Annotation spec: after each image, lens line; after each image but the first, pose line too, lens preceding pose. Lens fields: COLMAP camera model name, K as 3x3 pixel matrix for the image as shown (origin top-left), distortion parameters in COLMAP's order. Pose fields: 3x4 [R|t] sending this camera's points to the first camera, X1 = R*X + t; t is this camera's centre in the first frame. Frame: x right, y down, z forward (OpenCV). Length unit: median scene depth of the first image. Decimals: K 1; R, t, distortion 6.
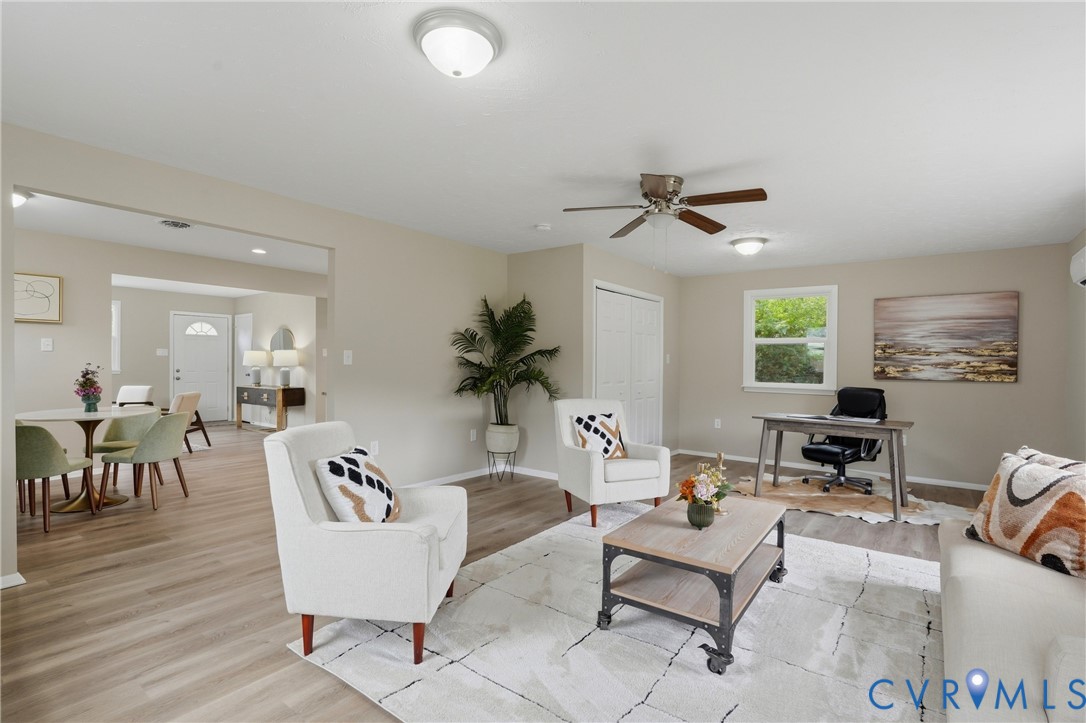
lens RADIAL K [[520.7, 0, 543.0], [0, 520.7, 361.5], [0, 0, 1]] dist [-0.027145, 0.000072]
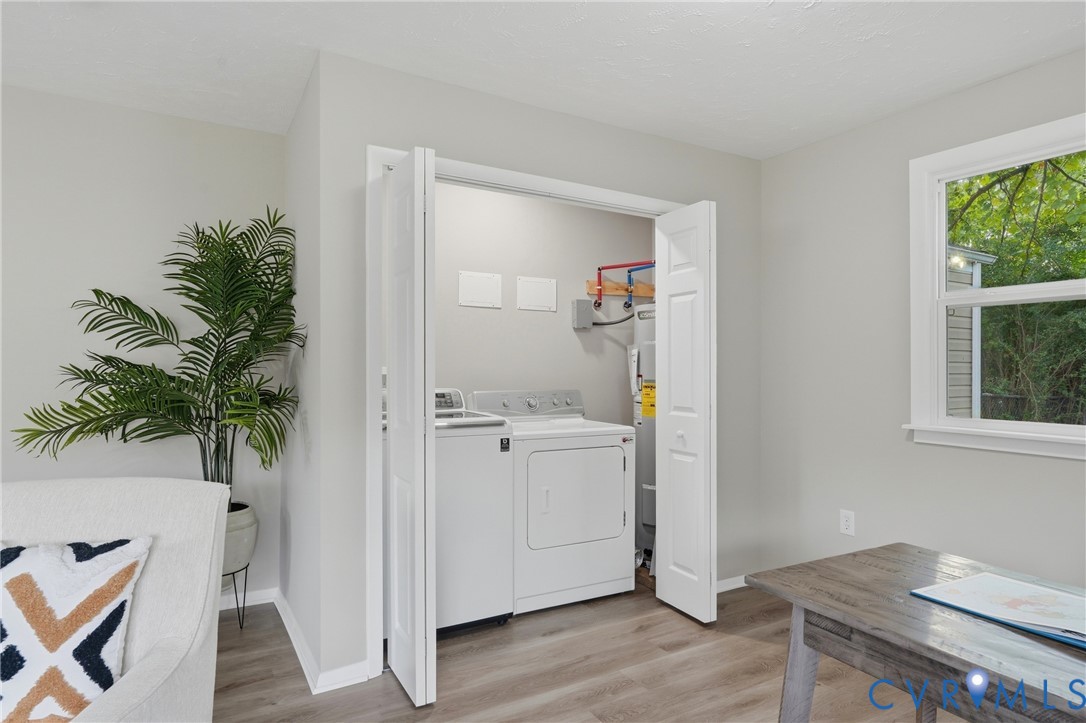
lens RADIAL K [[600.5, 0, 543.0], [0, 600.5, 361.5], [0, 0, 1]] dist [-0.000359, 0.000009]
pose [[0.921594, -0.014739, -0.387876, 0.392074], [0.009722, 0.999842, -0.014893, 0.007736], [0.388034, 0.009955, 0.921591, 0.651236]]
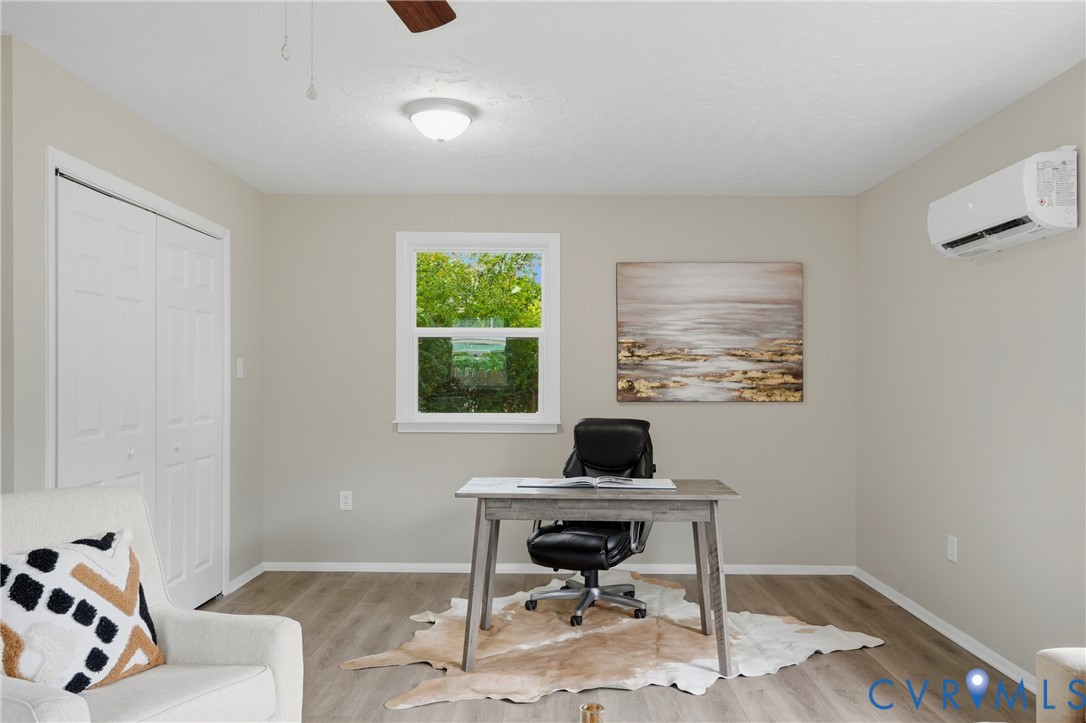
lens RADIAL K [[818.3, 0, 543.0], [0, 818.3, 361.5], [0, 0, 1]] dist [-0.003212, -0.005756]
pose [[0.800587, 0.002696, 0.599211, 0.033255], [0.006125, 0.999901, -0.012682, 0.000316], [-0.599186, 0.013823, 0.800491, 0.351677]]
